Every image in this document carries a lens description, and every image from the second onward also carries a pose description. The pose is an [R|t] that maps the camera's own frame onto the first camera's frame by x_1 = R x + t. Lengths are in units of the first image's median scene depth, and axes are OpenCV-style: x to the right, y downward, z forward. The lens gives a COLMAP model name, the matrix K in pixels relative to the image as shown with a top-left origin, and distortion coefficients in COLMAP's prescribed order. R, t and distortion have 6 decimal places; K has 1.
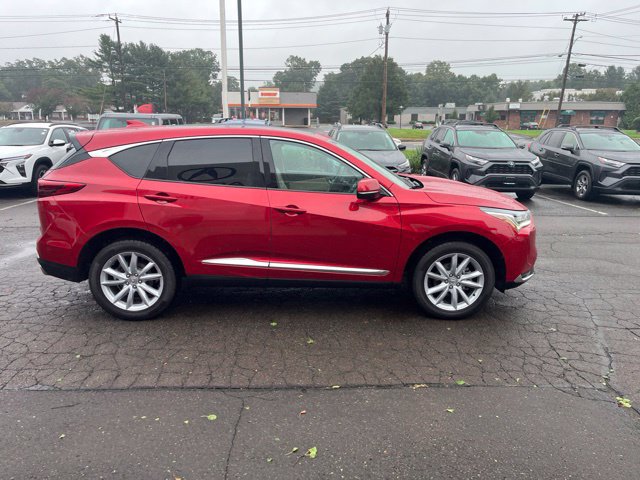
lens RADIAL K [[482.1, 0, 320.1], [0, 482.1, 231.9], [0, 0, 1]] dist [0.072349, -0.090448]
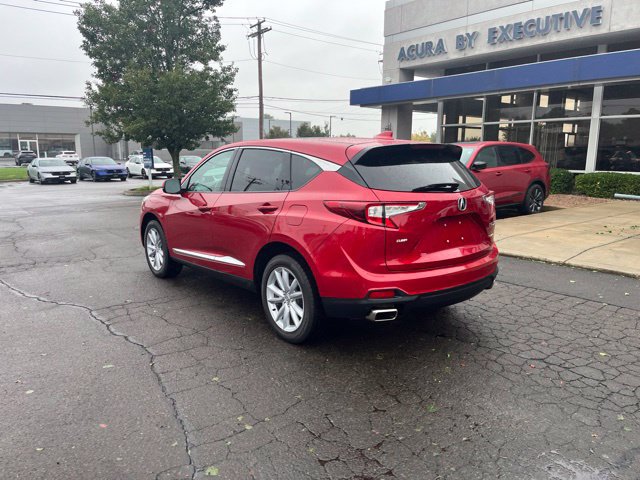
lens RADIAL K [[482.1, 0, 318.1], [0, 482.1, 242.2], [0, 0, 1]] dist [0.072349, -0.090448]
pose [[-0.603278, -0.151276, 0.783053, -1.056953], [0.173944, 0.933251, 0.314302, -0.351066], [-0.778331, 0.325819, -0.536696, 1.691923]]
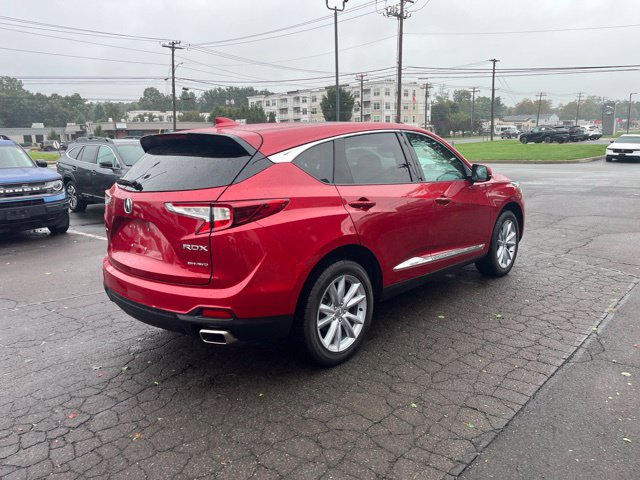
lens RADIAL K [[482.1, 0, 317.9], [0, 482.1, 228.9], [0, 0, 1]] dist [0.072349, -0.090448]
pose [[0.702305, -0.157531, 0.694228, -0.861113], [0.189705, 0.981359, 0.030773, -0.060058], [-0.686134, 0.110087, 0.719097, 0.402665]]
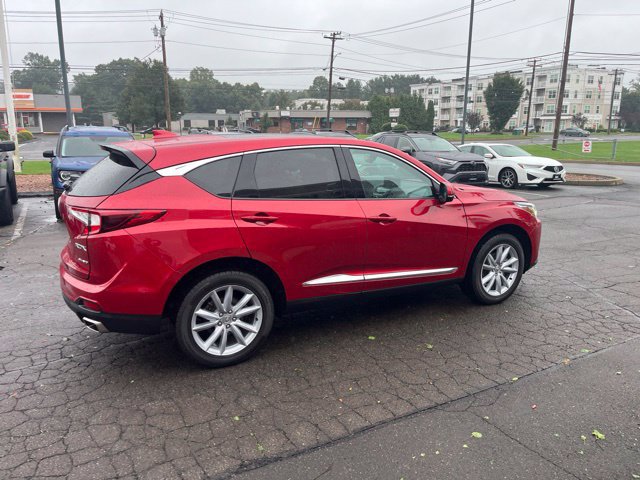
lens RADIAL K [[482.1, 0, 319.5], [0, 482.1, 230.9], [0, 0, 1]] dist [0.072349, -0.090448]
pose [[0.893833, -0.100712, 0.436944, -0.543844], [0.106712, 0.994231, 0.010867, -0.040800], [-0.435517, 0.036914, 0.899423, 0.152560]]
